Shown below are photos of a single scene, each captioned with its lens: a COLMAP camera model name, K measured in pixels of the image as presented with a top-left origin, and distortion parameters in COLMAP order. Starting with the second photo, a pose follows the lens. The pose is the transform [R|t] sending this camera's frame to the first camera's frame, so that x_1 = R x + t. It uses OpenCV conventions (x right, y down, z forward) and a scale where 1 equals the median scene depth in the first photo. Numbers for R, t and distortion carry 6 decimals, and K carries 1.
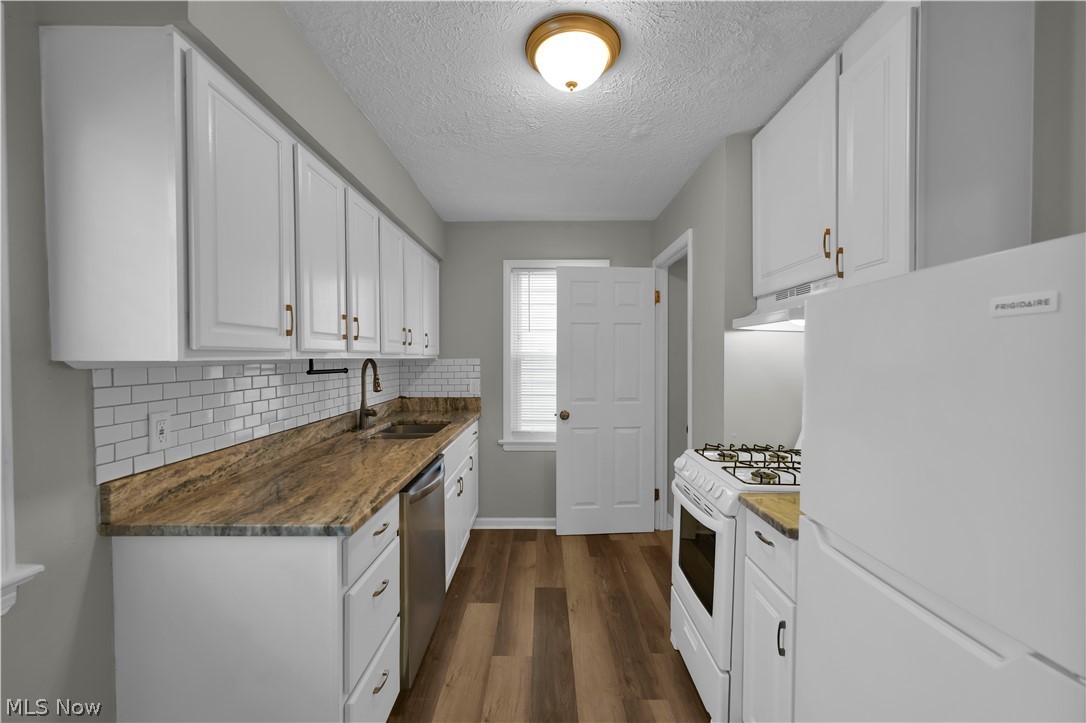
lens RADIAL K [[442.0, 0, 551.6], [0, 442.0, 365.6], [0, 0, 1]] dist [0.000442, 0.001168]
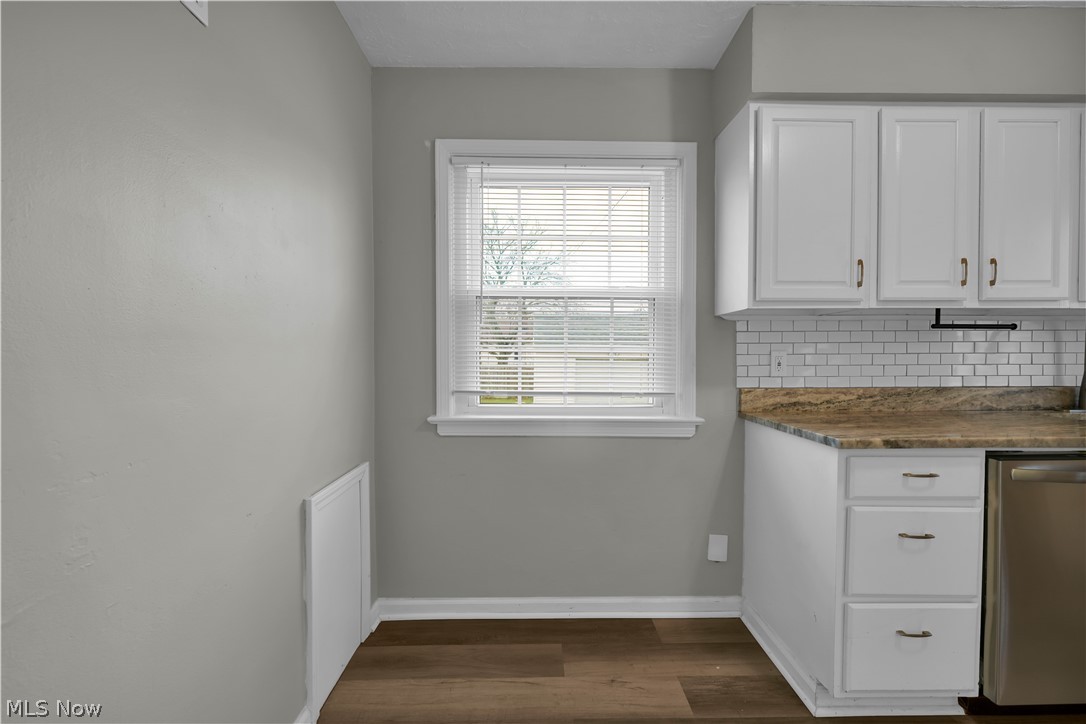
lens RADIAL K [[442.0, 0, 537.1], [0, 442.0, 366.9], [0, 0, 1]] dist [0.000442, 0.001168]
pose [[0.004449, 0.019954, -0.999791, 0.550611], [-0.018891, 0.999624, 0.019867, 0.134093], [0.999812, 0.018799, 0.004825, 0.169609]]
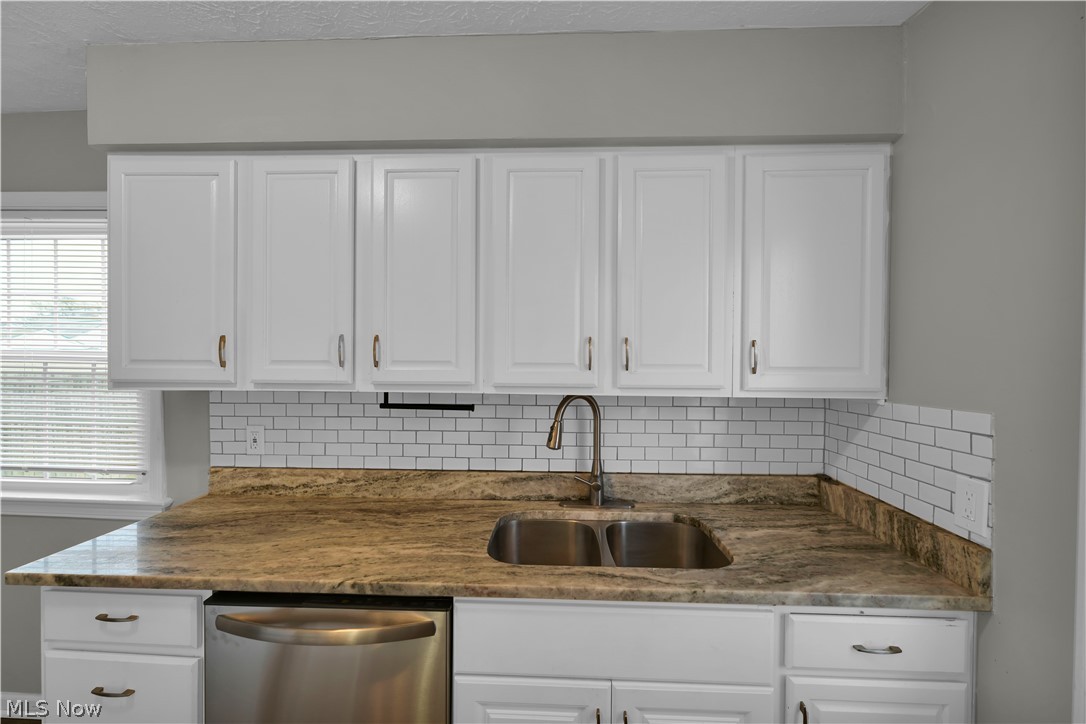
lens RADIAL K [[442.0, 0, 546.9], [0, 442.0, 368.8], [0, 0, 1]] dist [0.000442, 0.001168]
pose [[-0.051356, 0.017166, -0.998533, 0.341967], [-0.029440, 0.999392, 0.018695, -0.102899], [0.998246, 0.030357, -0.050820, 1.775092]]
